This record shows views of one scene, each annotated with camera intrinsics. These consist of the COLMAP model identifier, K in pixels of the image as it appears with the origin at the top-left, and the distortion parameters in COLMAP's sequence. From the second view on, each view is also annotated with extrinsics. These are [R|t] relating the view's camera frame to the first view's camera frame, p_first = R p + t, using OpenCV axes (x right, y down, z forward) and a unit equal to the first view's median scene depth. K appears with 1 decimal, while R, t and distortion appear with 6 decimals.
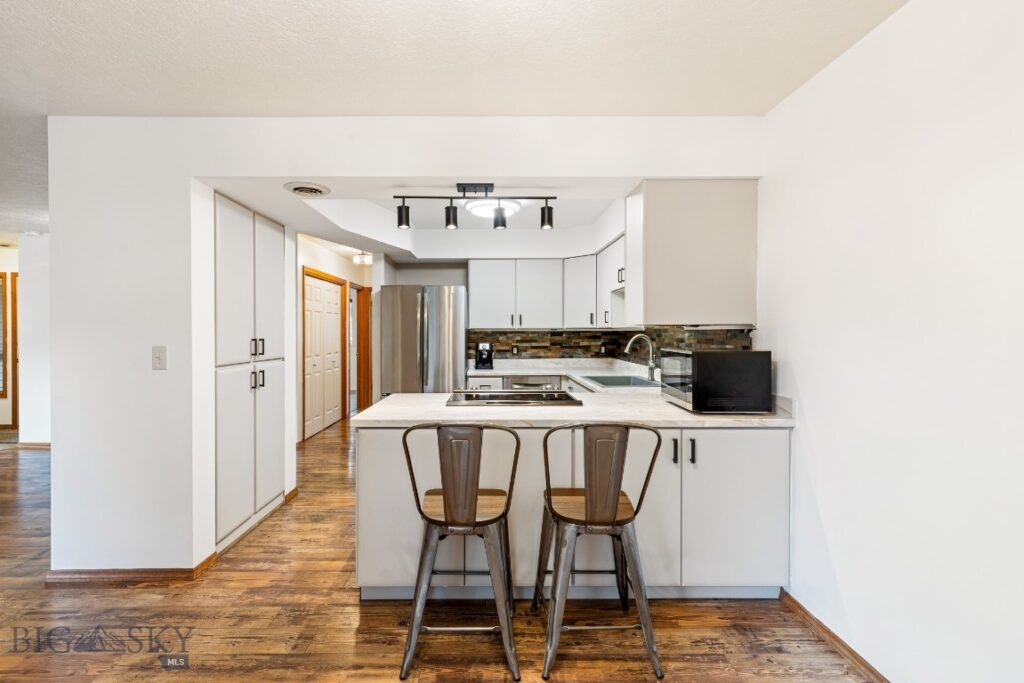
lens RADIAL K [[469.7, 0, 489.4], [0, 469.7, 335.0], [0, 0, 1]] dist [0.001499, 0.000190]
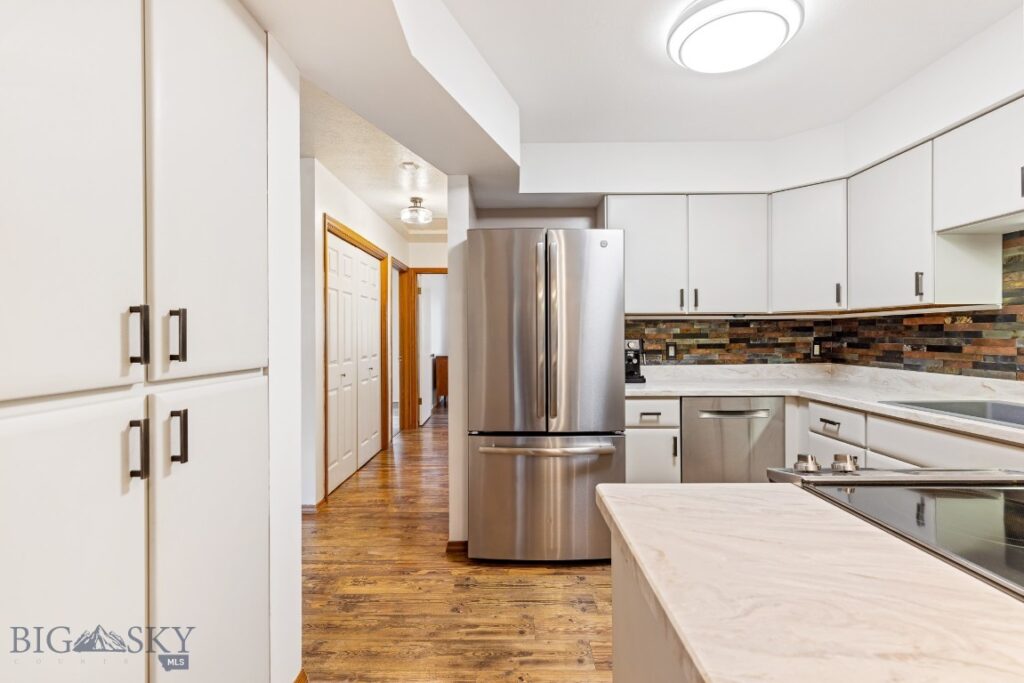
lens RADIAL K [[464.8, 0, 512.9], [0, 464.8, 336.9], [0, 0, 1]] dist [0.002939, 0.000297]
pose [[0.999990, -0.002186, -0.003973, -0.158785], [0.002174, 0.999993, -0.003037, 0.016917], [0.003980, 0.003029, 0.999987, 0.421963]]
